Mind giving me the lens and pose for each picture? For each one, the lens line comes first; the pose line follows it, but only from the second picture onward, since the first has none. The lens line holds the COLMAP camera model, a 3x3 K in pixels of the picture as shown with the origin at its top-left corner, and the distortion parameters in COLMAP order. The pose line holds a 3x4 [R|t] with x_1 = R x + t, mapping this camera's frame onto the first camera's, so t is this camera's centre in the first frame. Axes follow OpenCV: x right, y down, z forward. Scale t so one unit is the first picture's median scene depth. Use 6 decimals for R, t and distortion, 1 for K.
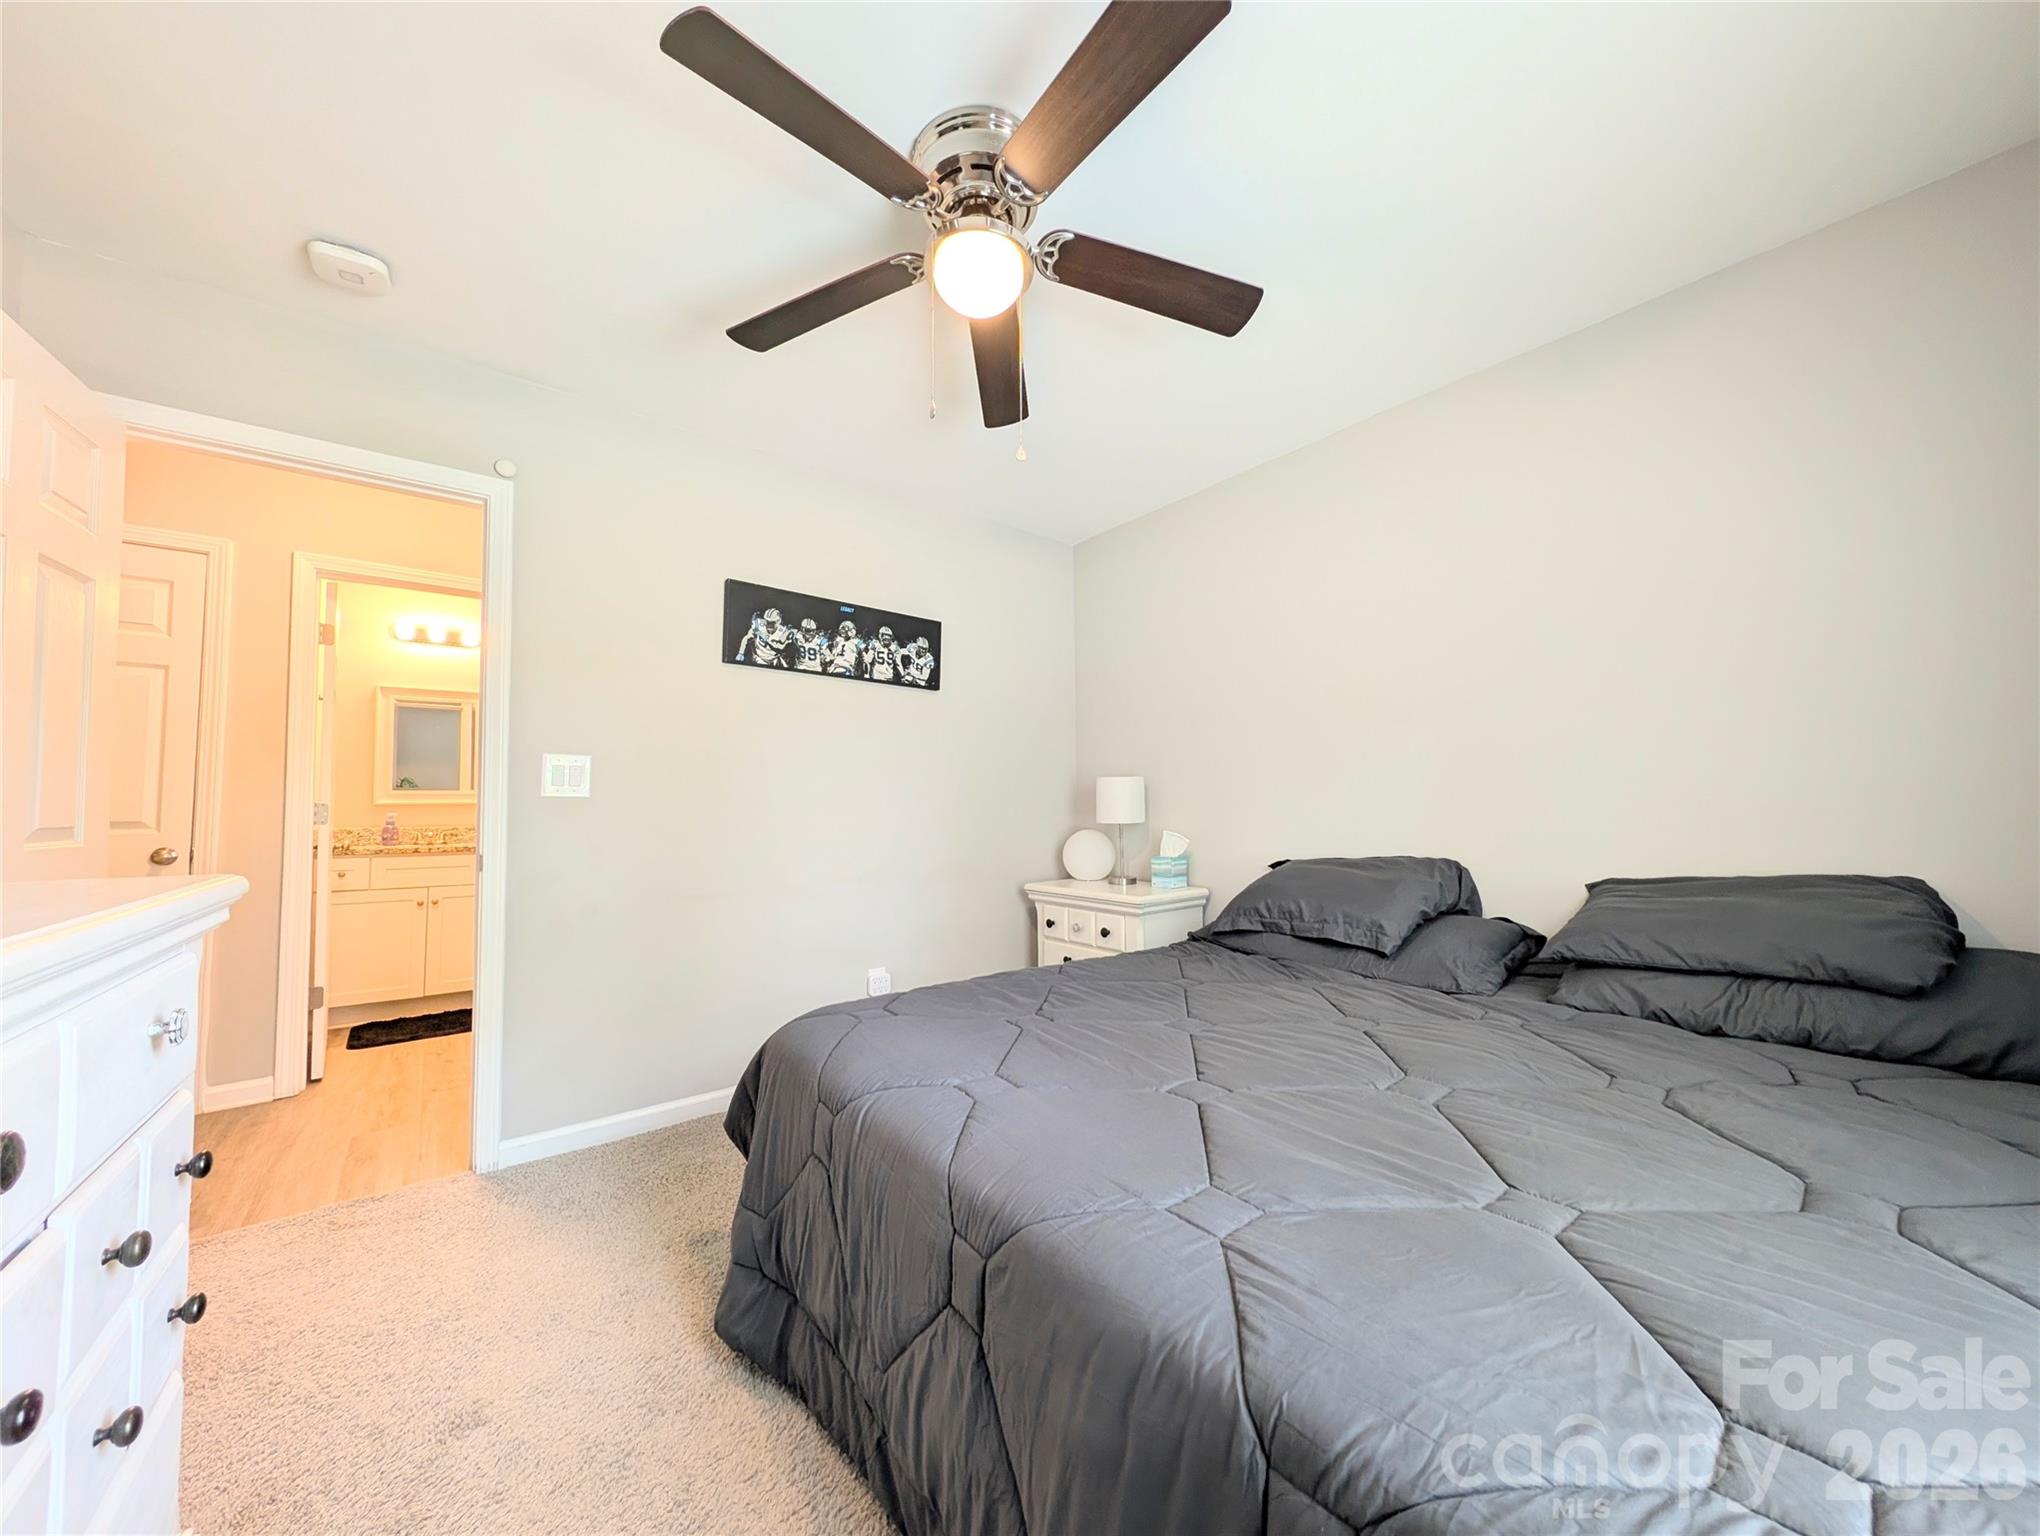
lens RADIAL K [[723.3, 0, 1023.5], [0, 723.3, 776.2], [0, 0, 1]] dist [0.004087, -0.001762]
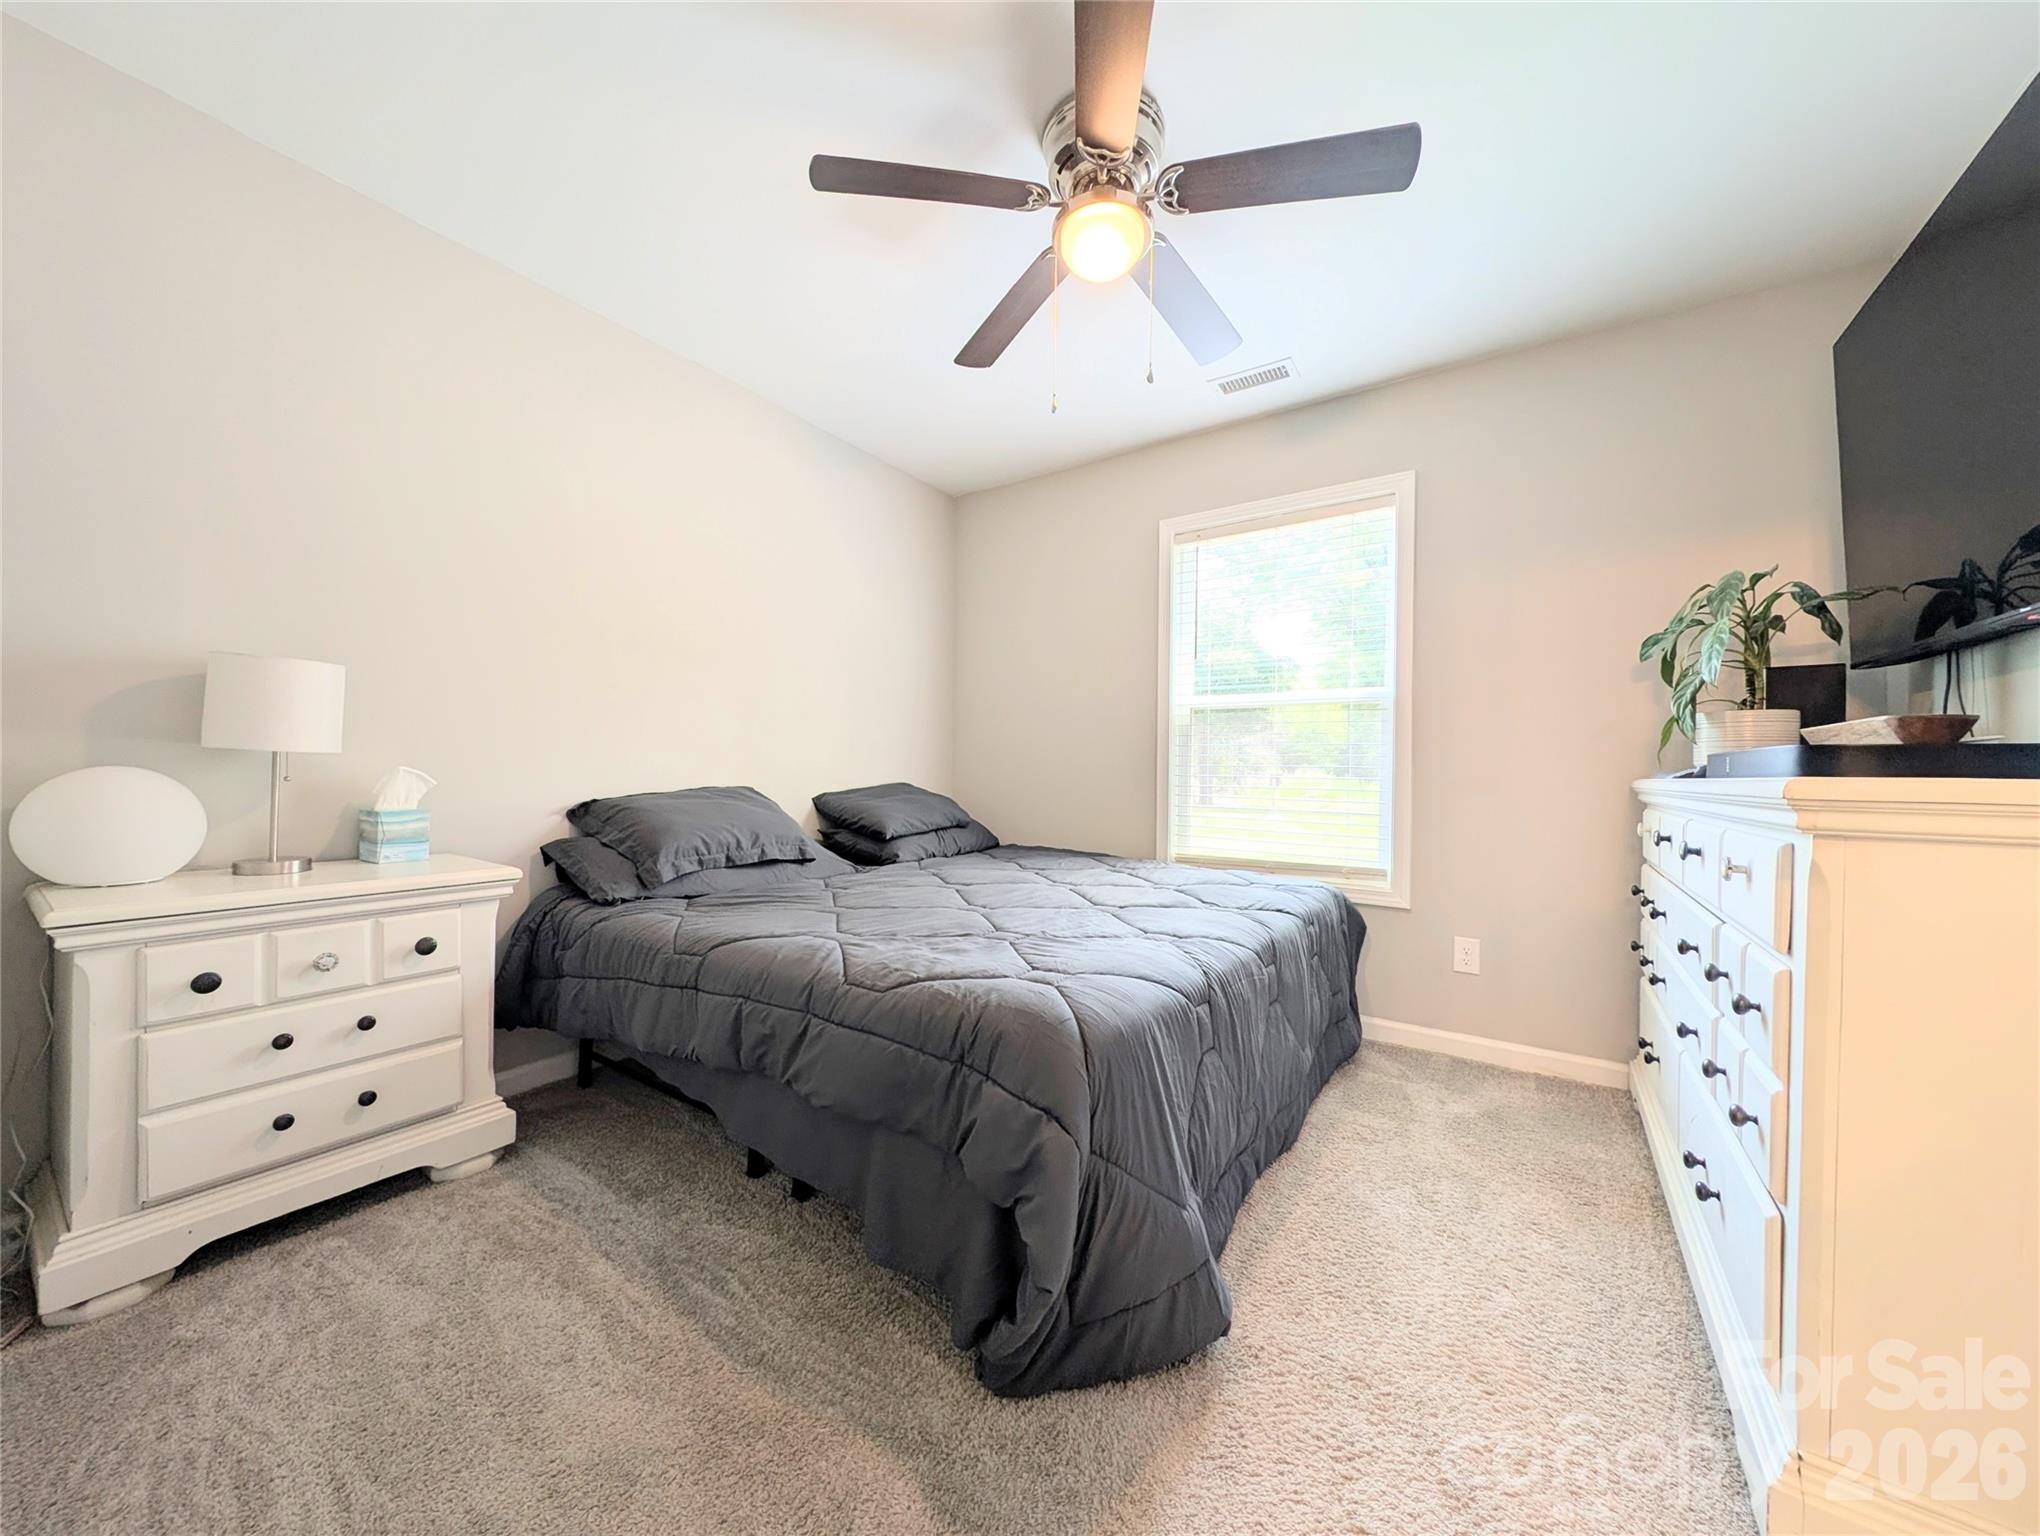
lens RADIAL K [[723.3, 0, 1022.6], [0, 723.3, 769.0], [0, 0, 1]] dist [0.004087, -0.001762]
pose [[-0.297123, -0.000774, 0.954839, -0.575987], [-0.054587, 0.998378, -0.016177, 0.063565], [-0.953278, -0.056928, -0.296684, 0.744813]]
